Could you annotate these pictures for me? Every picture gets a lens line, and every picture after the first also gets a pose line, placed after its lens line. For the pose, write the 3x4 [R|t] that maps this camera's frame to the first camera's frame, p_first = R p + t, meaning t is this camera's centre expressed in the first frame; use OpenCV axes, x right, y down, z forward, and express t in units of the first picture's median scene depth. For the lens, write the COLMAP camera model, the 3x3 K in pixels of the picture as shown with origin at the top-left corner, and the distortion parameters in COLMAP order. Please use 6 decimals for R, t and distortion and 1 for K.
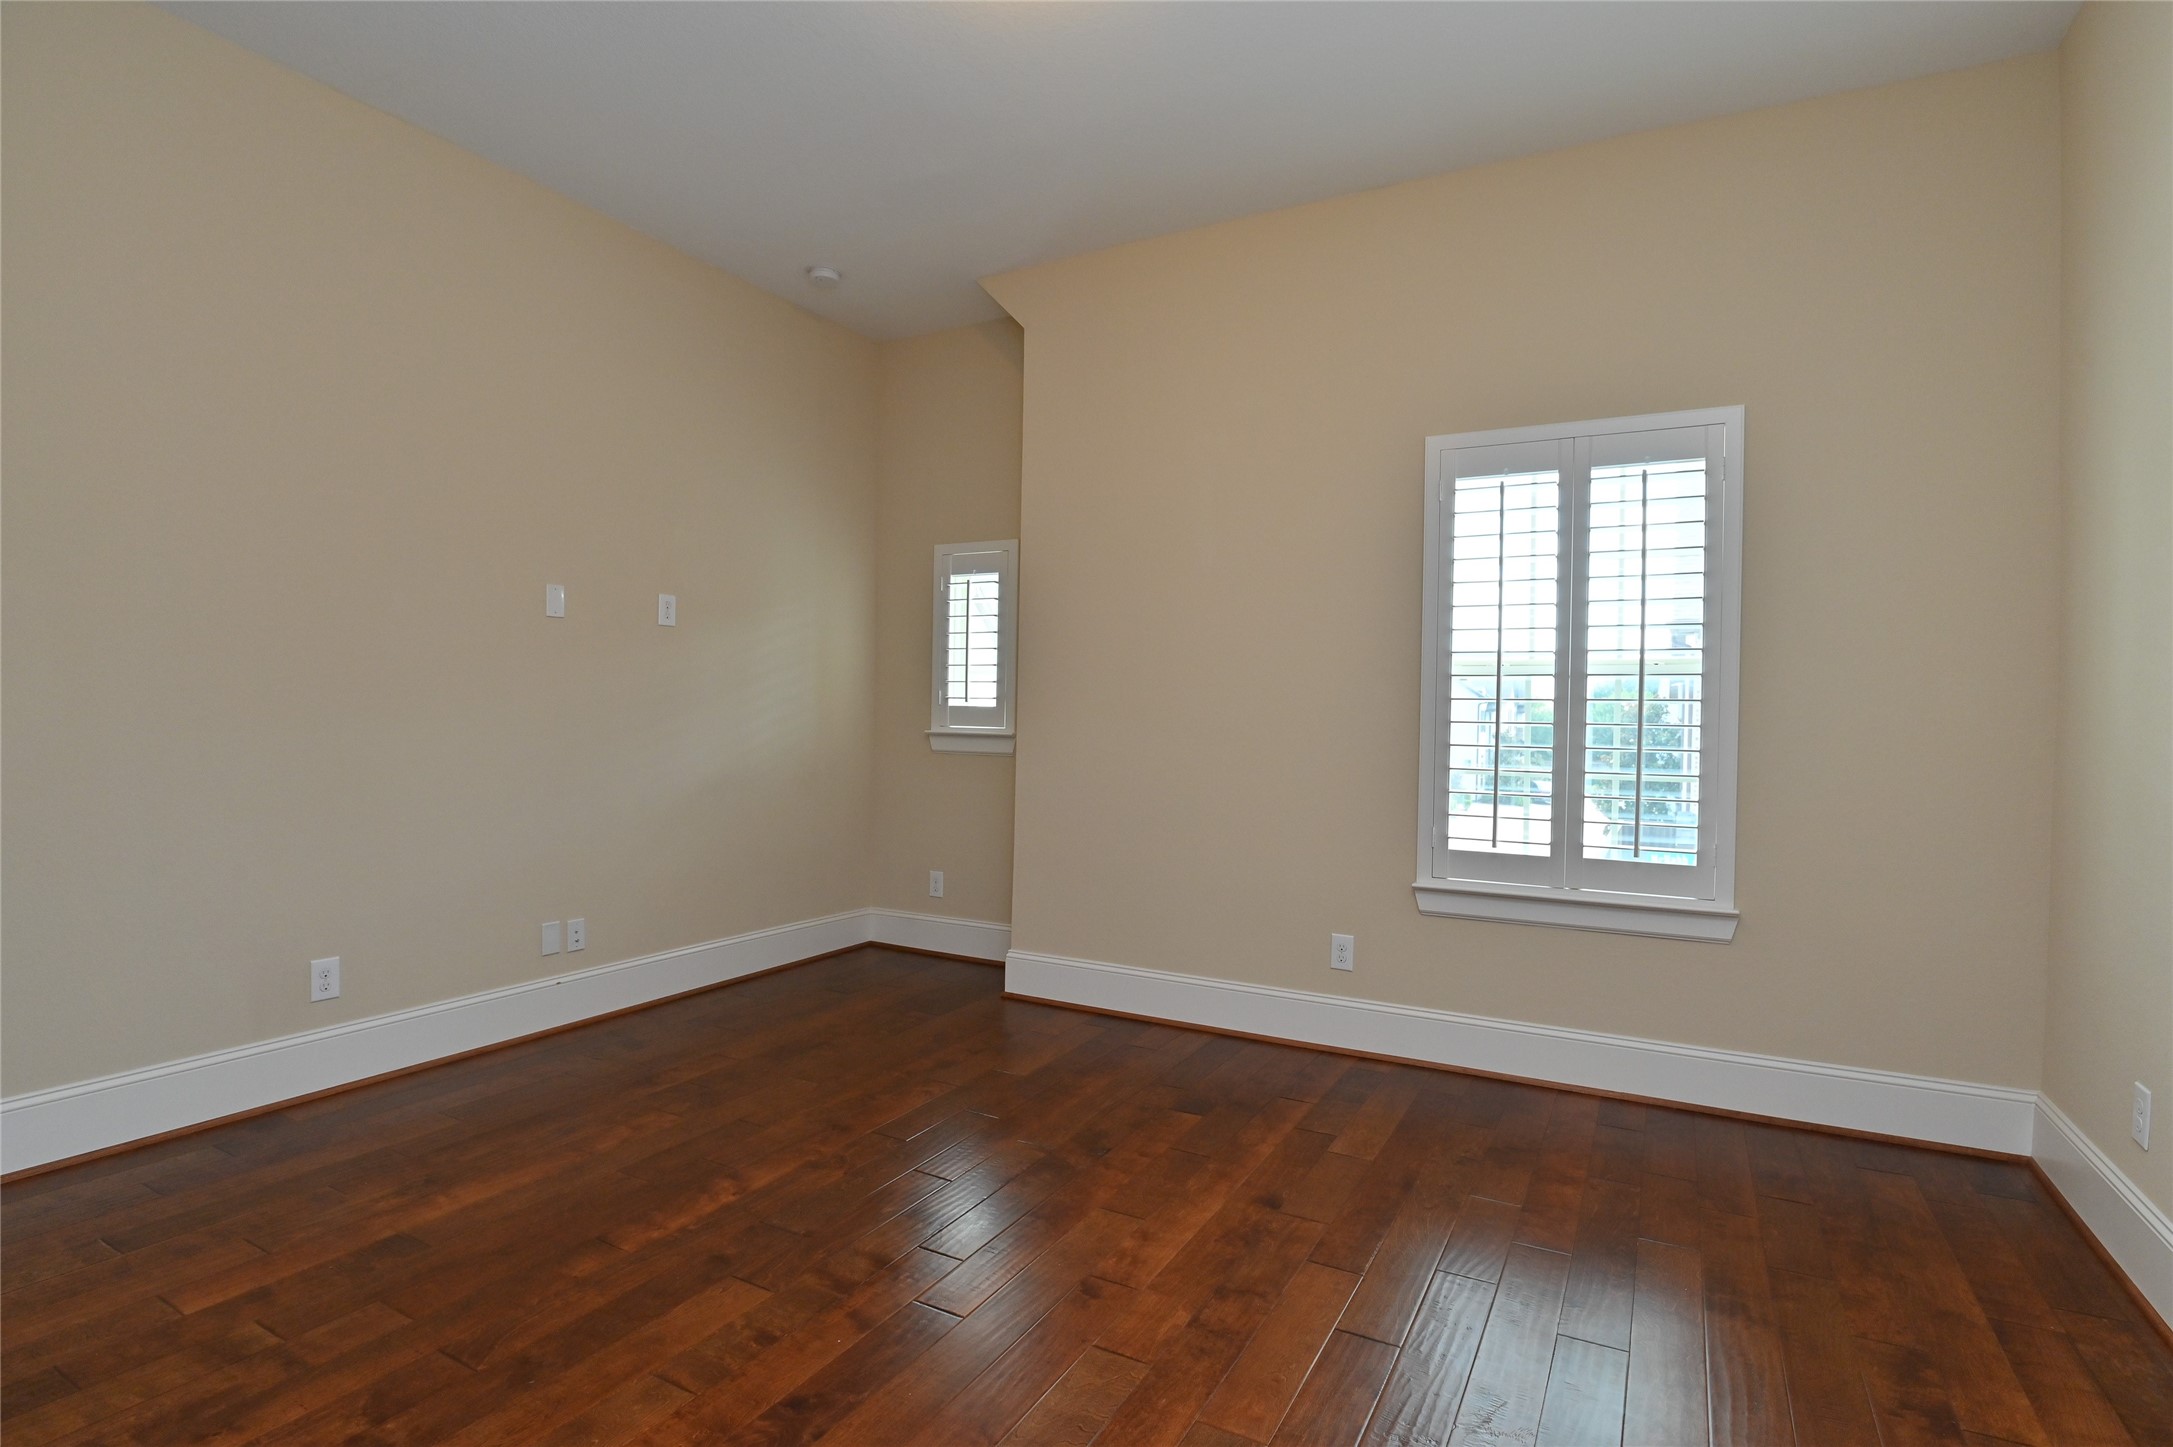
lens RADIAL K [[1062.4, 0, 1087.1], [0, 1062.4, 726.7], [0, 0, 1]] dist [-0.021494, -0.007316]
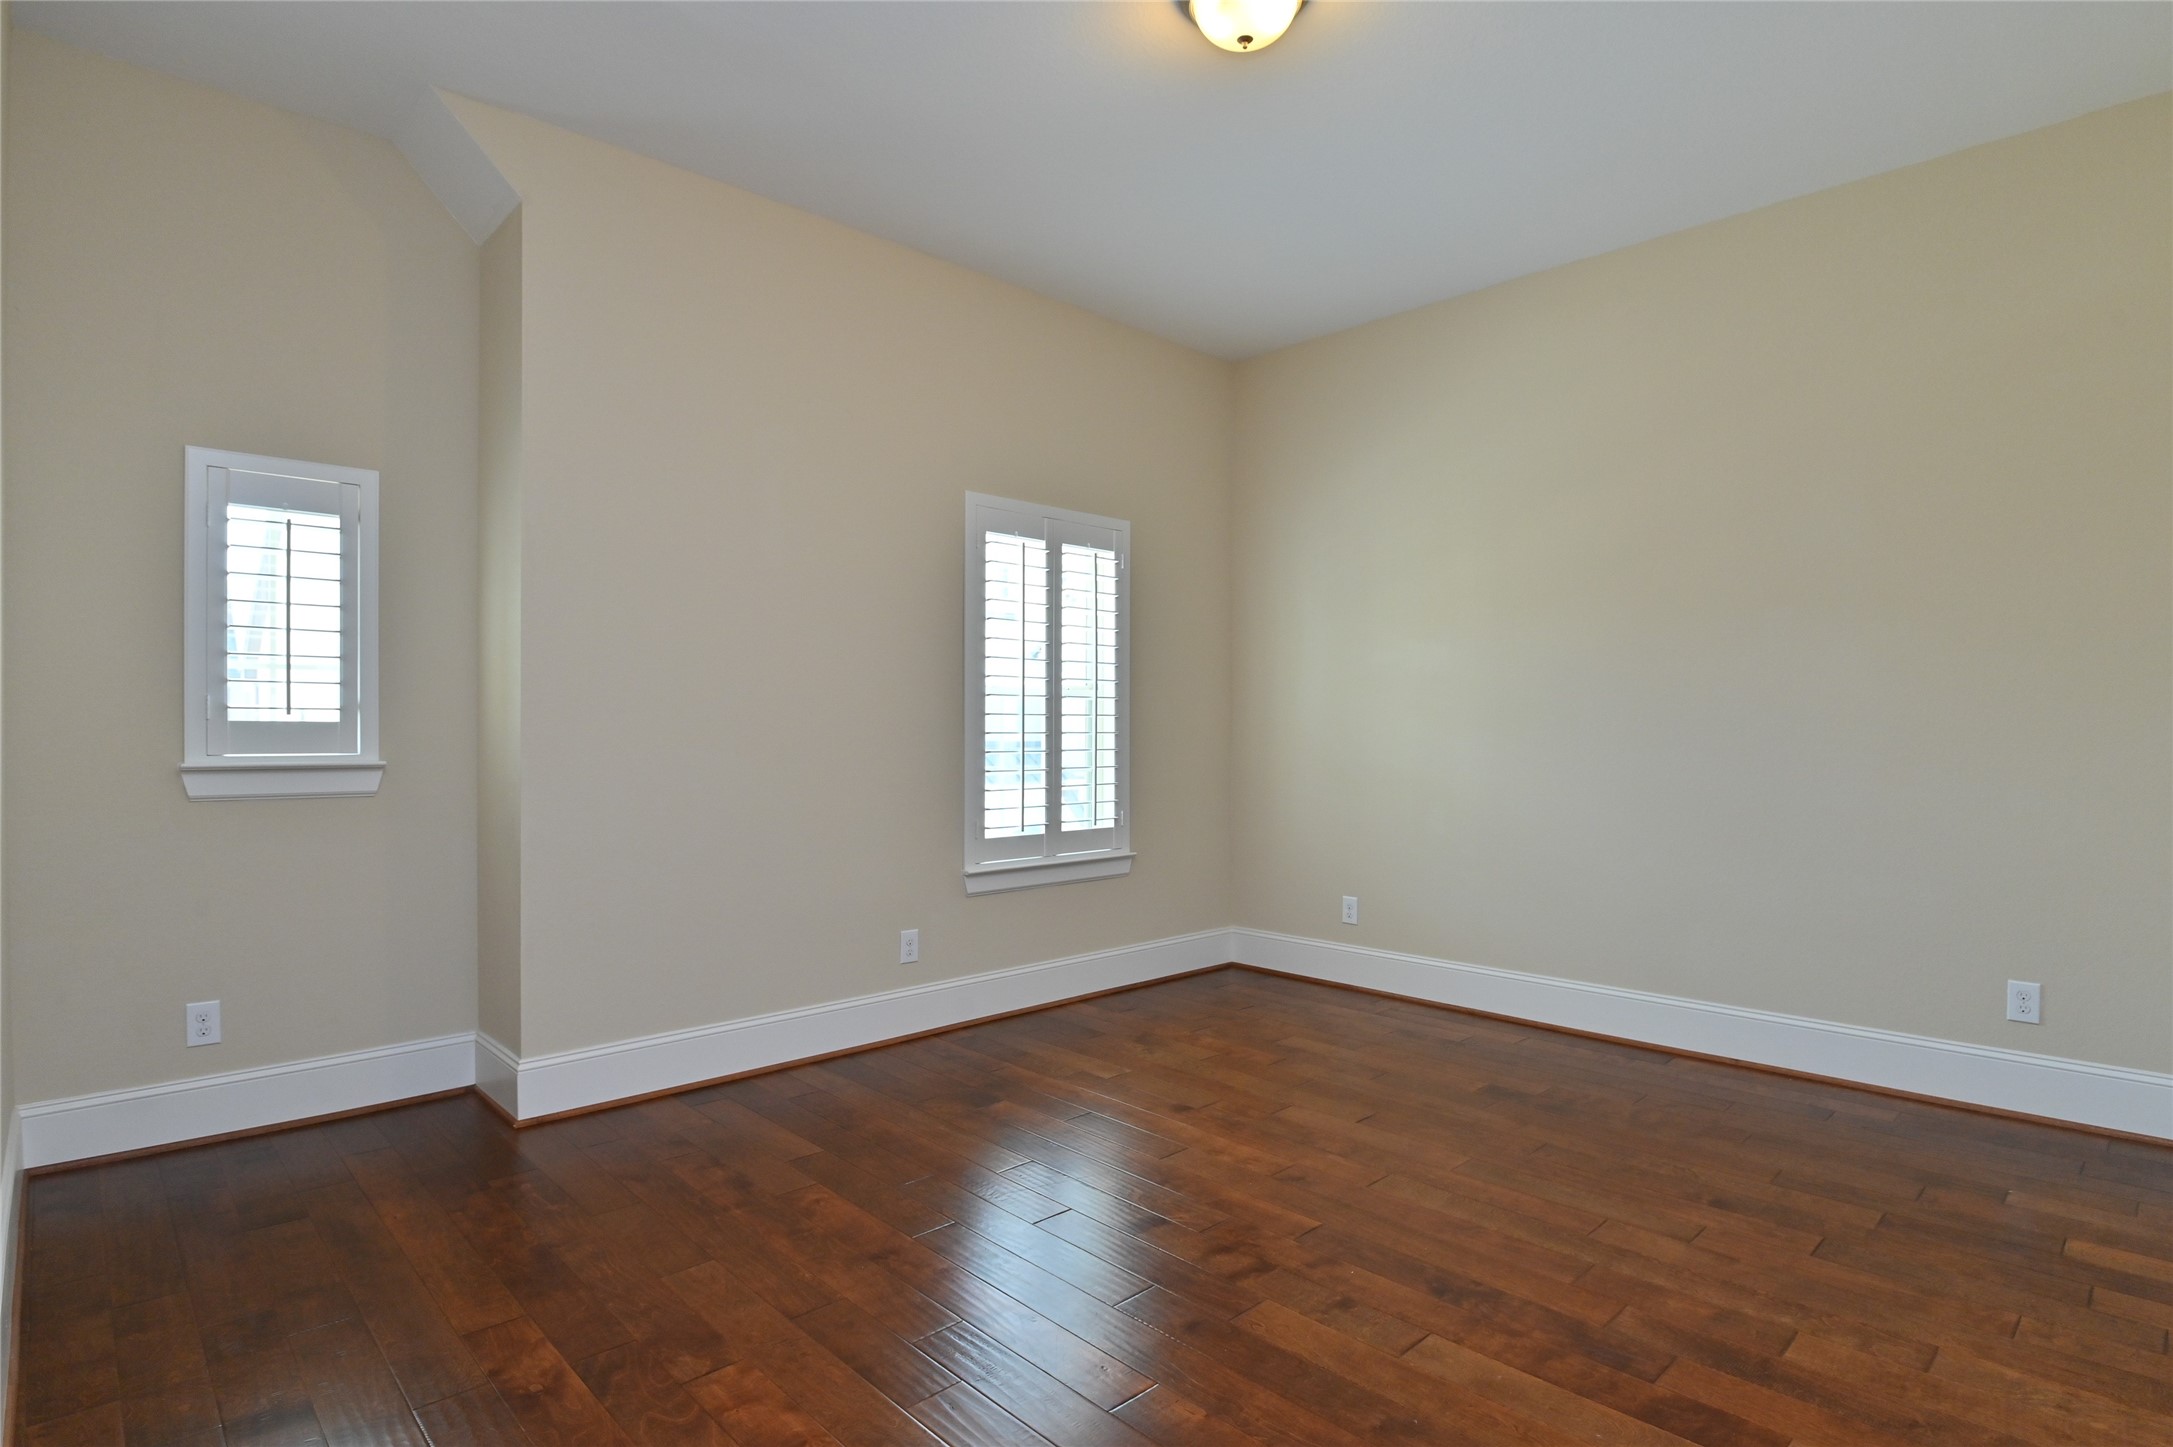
lens RADIAL K [[1110.9, 0, 1091.8], [0, 1110.9, 734.5], [0, 0, 1]] dist [-0.026288, -0.000513]
pose [[0.299185, -0.020244, 0.953980, -0.832411], [0.013975, 0.999761, 0.016833, -0.022383], [-0.954093, 0.008296, 0.299397, 0.508324]]
